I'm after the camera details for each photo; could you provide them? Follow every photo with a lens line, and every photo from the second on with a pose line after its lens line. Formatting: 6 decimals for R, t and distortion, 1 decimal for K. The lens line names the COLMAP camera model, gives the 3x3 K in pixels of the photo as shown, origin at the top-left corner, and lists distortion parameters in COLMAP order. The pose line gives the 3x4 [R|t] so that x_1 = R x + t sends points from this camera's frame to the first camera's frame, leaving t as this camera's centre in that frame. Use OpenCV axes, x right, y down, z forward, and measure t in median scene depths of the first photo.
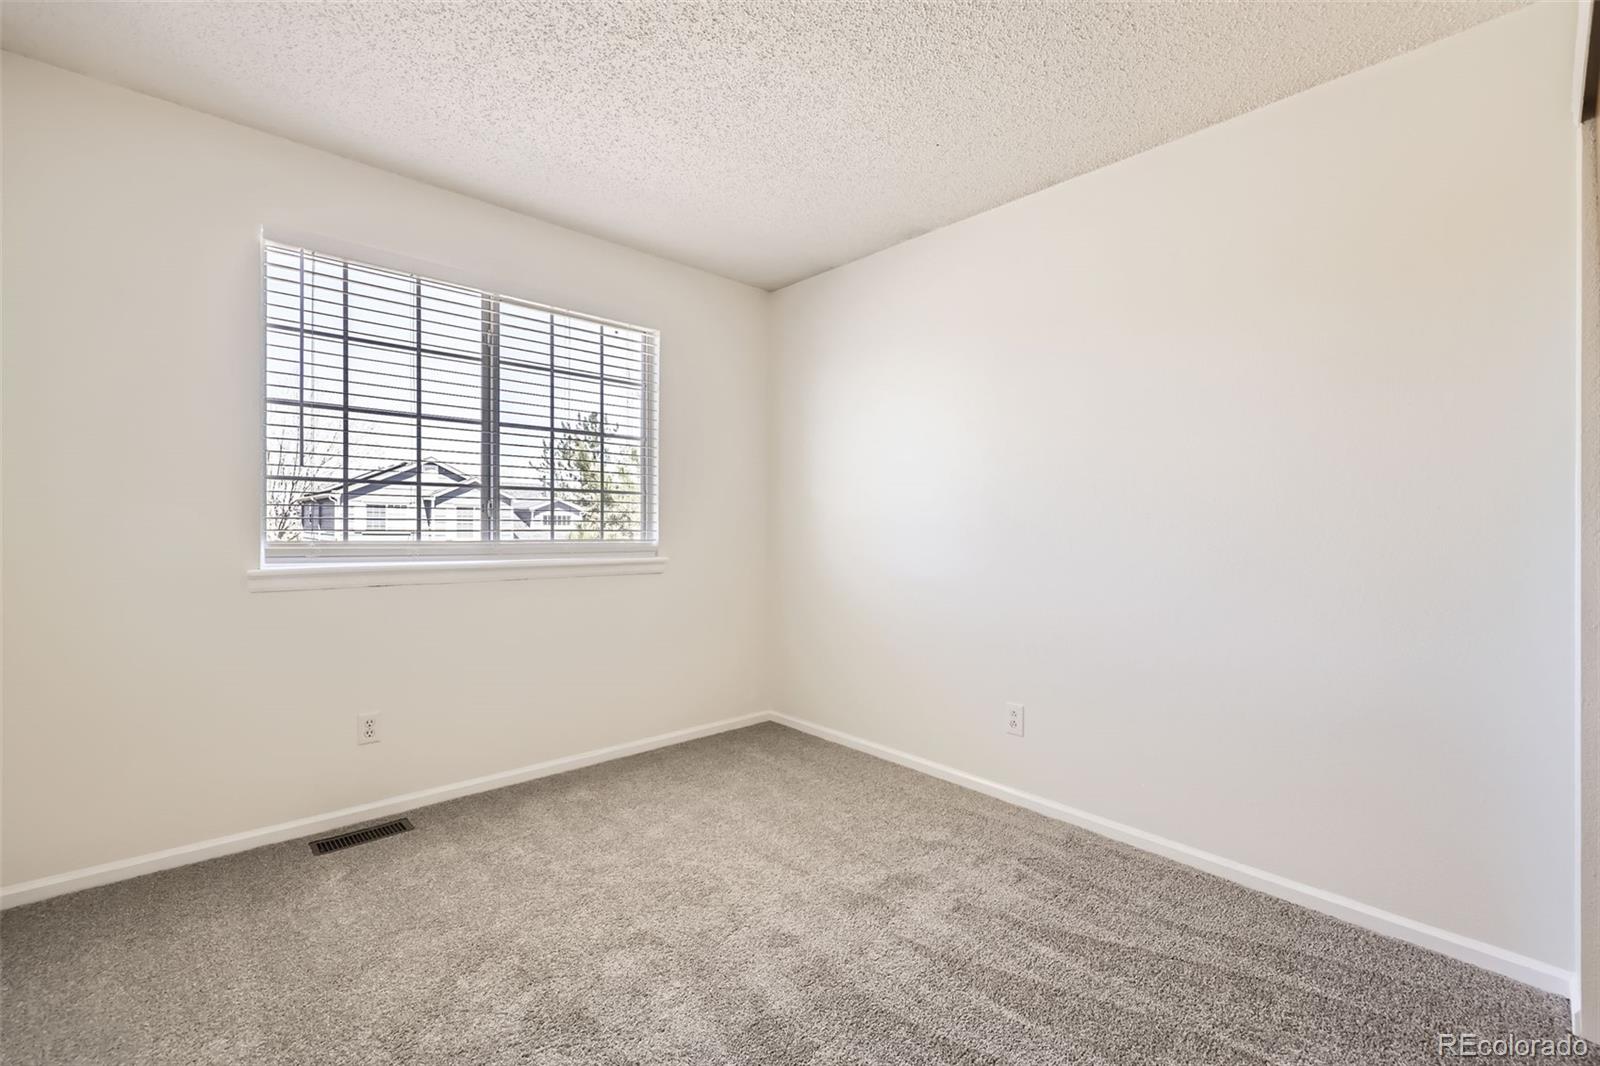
lens RADIAL K [[638.5, 0, 807.0], [0, 638.5, 530.4], [0, 0, 1]] dist [0.003870, 0.000250]
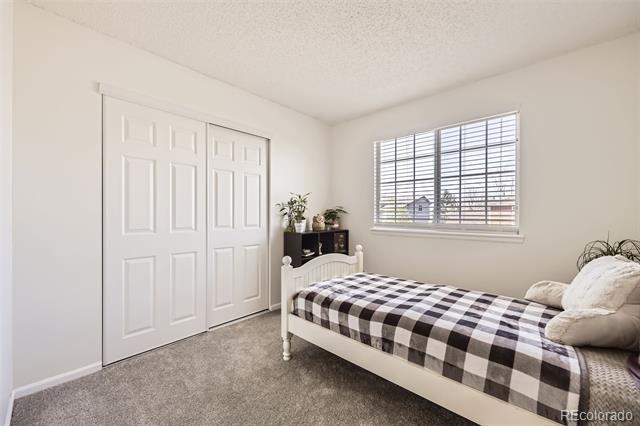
lens RADIAL K [[255.4, 0, 322.7], [0, 255.4, 215.5], [0, 0, 1]] dist [0.003870, 0.000250]
pose [[0.114968, -0.008505, -0.993333, 0.482968], [-0.010366, 0.999899, -0.009761, 0.000084], [0.993315, 0.011419, 0.114868, 0.414240]]
